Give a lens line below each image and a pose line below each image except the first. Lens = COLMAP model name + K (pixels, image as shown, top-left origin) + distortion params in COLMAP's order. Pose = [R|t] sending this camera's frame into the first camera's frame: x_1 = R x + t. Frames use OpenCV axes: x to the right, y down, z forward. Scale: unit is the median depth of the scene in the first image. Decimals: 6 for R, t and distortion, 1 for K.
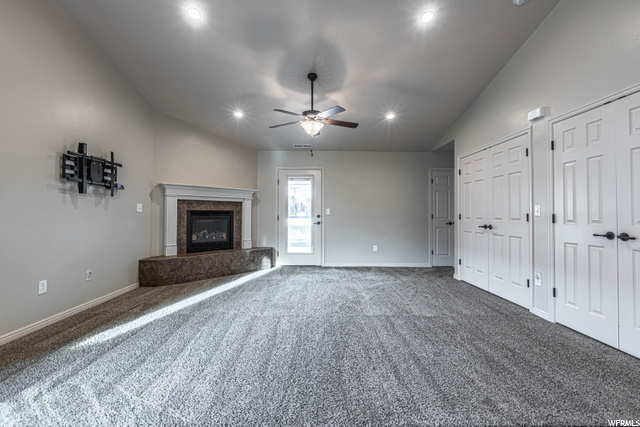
lens RADIAL K [[286.7, 0, 321.6], [0, 286.7, 211.1], [0, 0, 1]] dist [-0.003366, 0.000247]
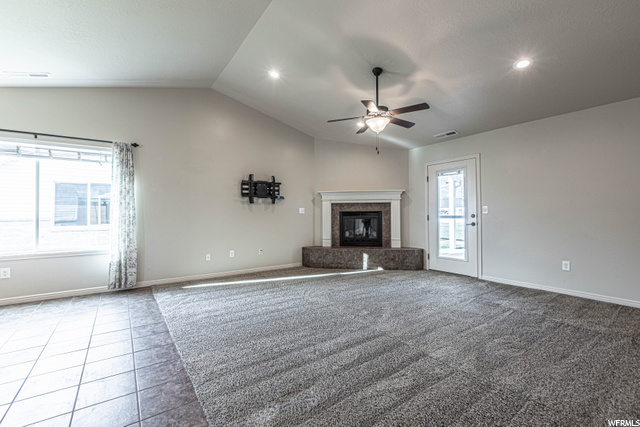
lens RADIAL K [[287.2, 0, 313.9], [0, 287.2, 213.8], [0, 0, 1]] dist [-0.000375, -0.000099]
pose [[0.553466, -0.009508, -0.832817, 0.500555], [0.018284, 0.999833, 0.000736, 0.003729], [0.832671, -0.015634, 0.553547, 0.219488]]
